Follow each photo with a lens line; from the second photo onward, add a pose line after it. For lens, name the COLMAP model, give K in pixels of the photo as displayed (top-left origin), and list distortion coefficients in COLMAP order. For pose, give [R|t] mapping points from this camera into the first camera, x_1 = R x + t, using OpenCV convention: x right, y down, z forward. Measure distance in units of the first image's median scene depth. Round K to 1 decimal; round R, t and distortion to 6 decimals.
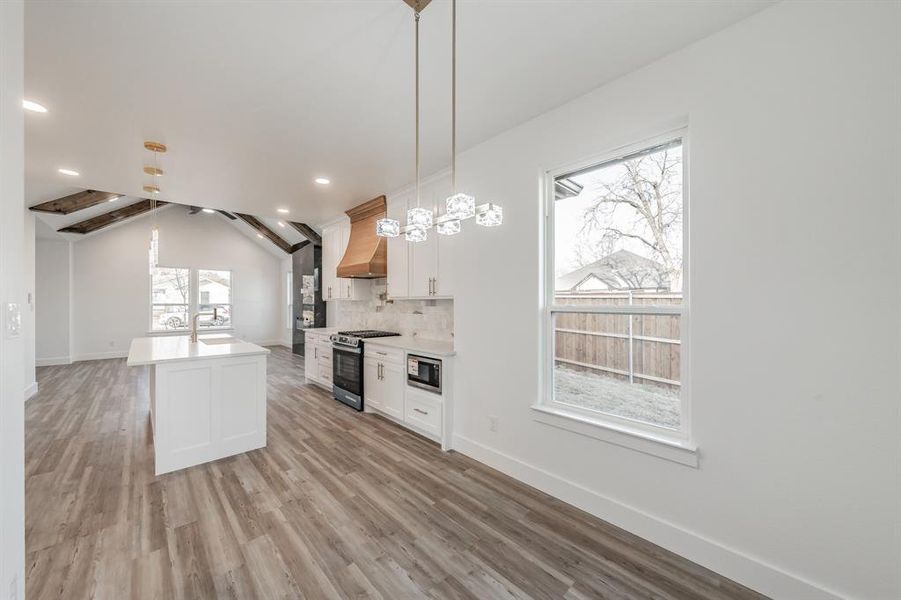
lens RADIAL K [[316.9, 0, 447.2], [0, 316.9, 306.0], [0, 0, 1]] dist [-0.002765, 0.000006]
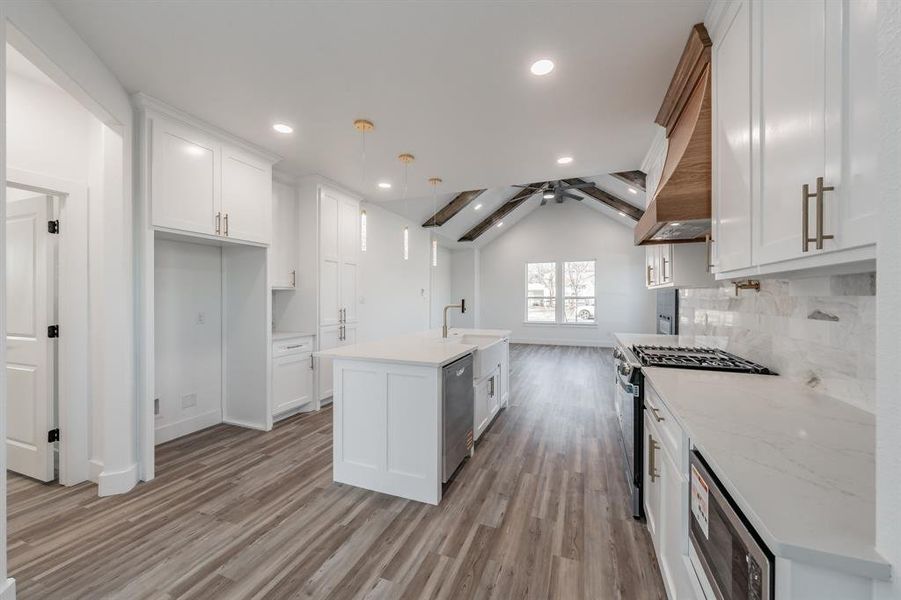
lens RADIAL K [[343.2, 0, 450.2], [0, 343.2, 299.9], [0, 0, 1]] dist [0.001262, -0.000187]
pose [[0.412589, 0.003006, -0.910912, 0.083414], [-0.005137, 0.999986, 0.000973, 0.007545], [0.910903, 0.004278, 0.412598, 0.621425]]
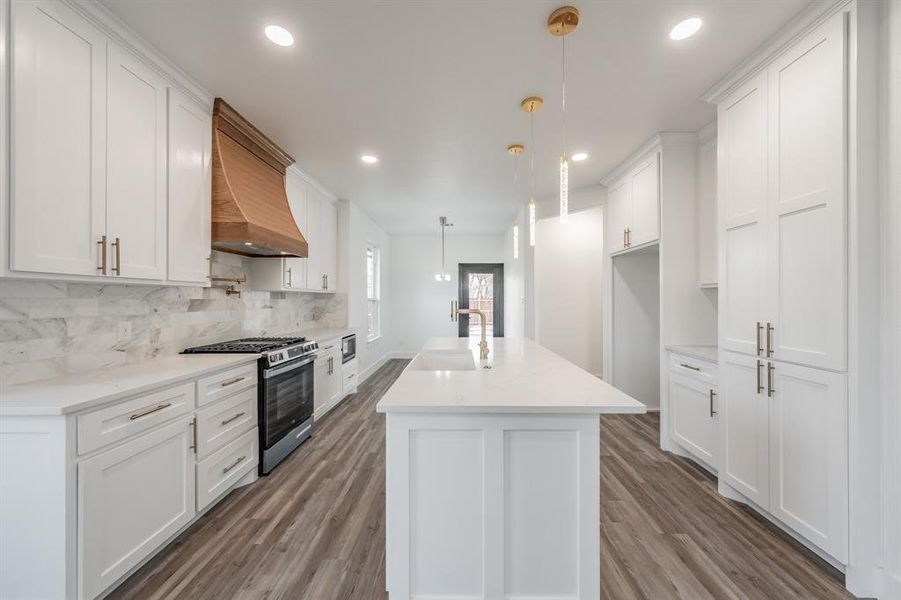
lens RADIAL K [[316.9, 0, 453.5], [0, 316.9, 299.6], [0, 0, 1]] dist [-0.002765, 0.000006]
pose [[-0.705451, -0.000084, 0.708759, -1.223770], [0.004541, 0.999979, 0.004639, 0.000493], [-0.708744, 0.006491, -0.705436, 1.494885]]
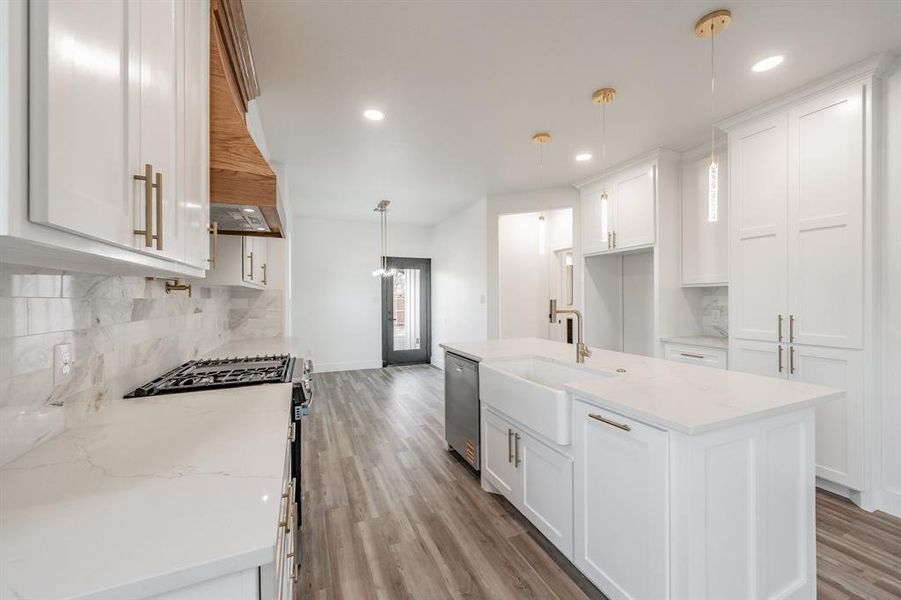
lens RADIAL K [[343.2, 0, 452.3], [0, 343.2, 299.3], [0, 0, 1]] dist [0.001262, -0.000187]
pose [[-0.933203, 0.002912, 0.359337, -0.837083], [0.006526, 0.999940, 0.008844, -0.000554], [-0.359289, 0.010598, -0.933166, 1.669903]]
